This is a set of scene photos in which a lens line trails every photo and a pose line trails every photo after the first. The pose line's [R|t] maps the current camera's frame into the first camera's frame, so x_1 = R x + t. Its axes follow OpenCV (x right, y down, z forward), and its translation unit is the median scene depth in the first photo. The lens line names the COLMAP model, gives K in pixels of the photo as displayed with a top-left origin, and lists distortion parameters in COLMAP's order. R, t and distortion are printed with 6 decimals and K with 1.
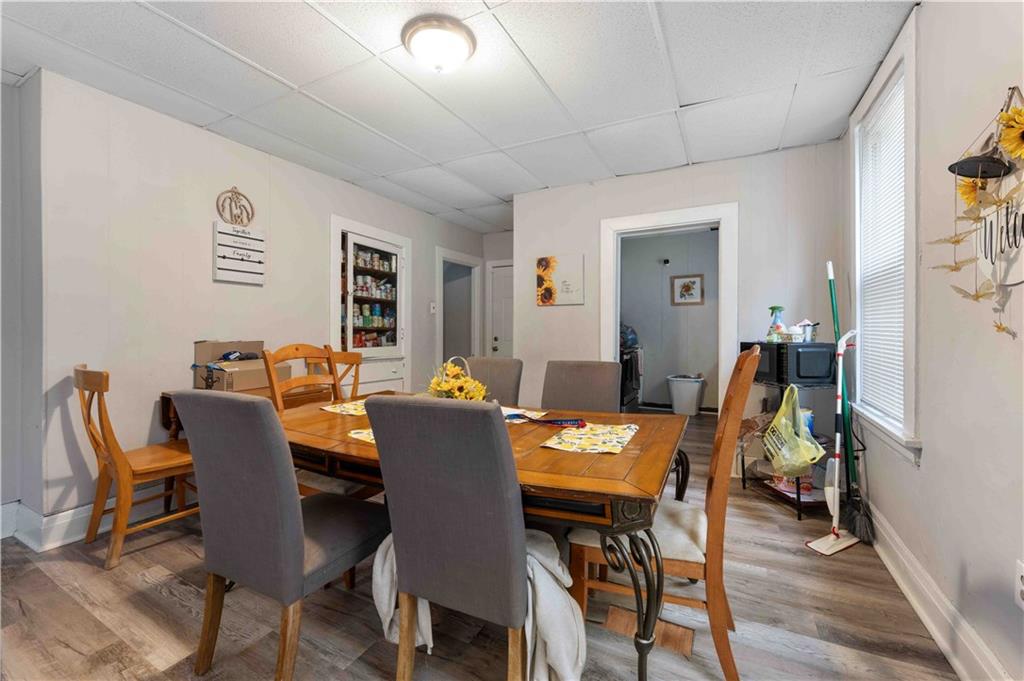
lens RADIAL K [[417.7, 0, 510.3], [0, 417.7, 345.7], [0, 0, 1]] dist [-0.002006, -0.000098]
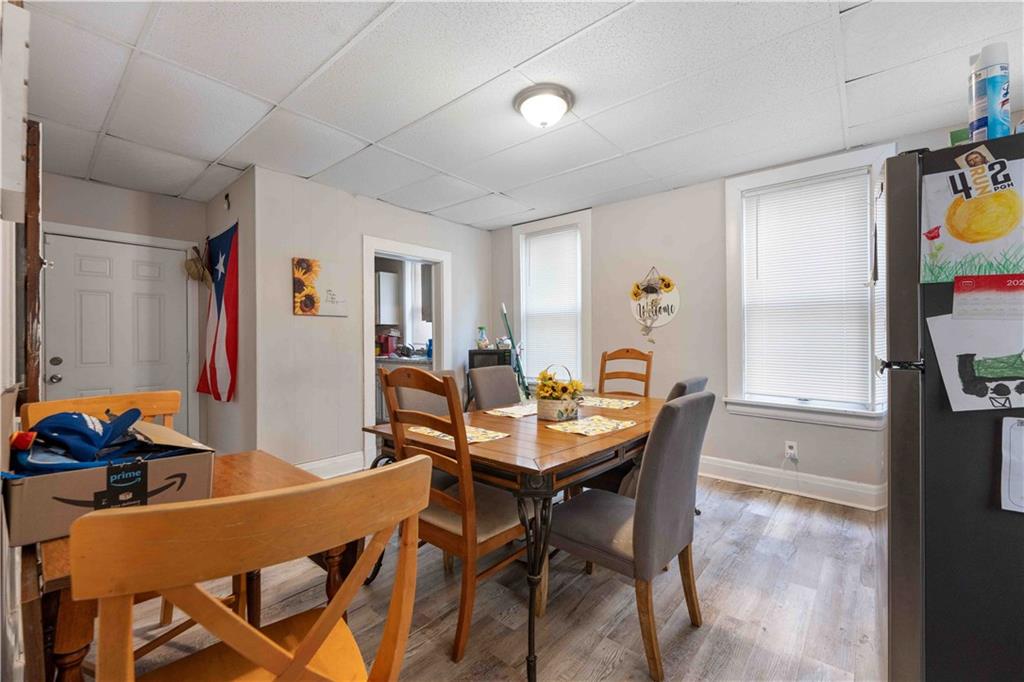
lens RADIAL K [[420.7, 0, 512.0], [0, 420.7, 341.0], [0, 0, 1]] dist [0.000770, 0.000085]
pose [[0.209603, -0.007121, 0.977761, -0.669221], [0.038384, 0.999263, -0.000951, -0.027816], [-0.977033, 0.037729, 0.209722, 0.422601]]
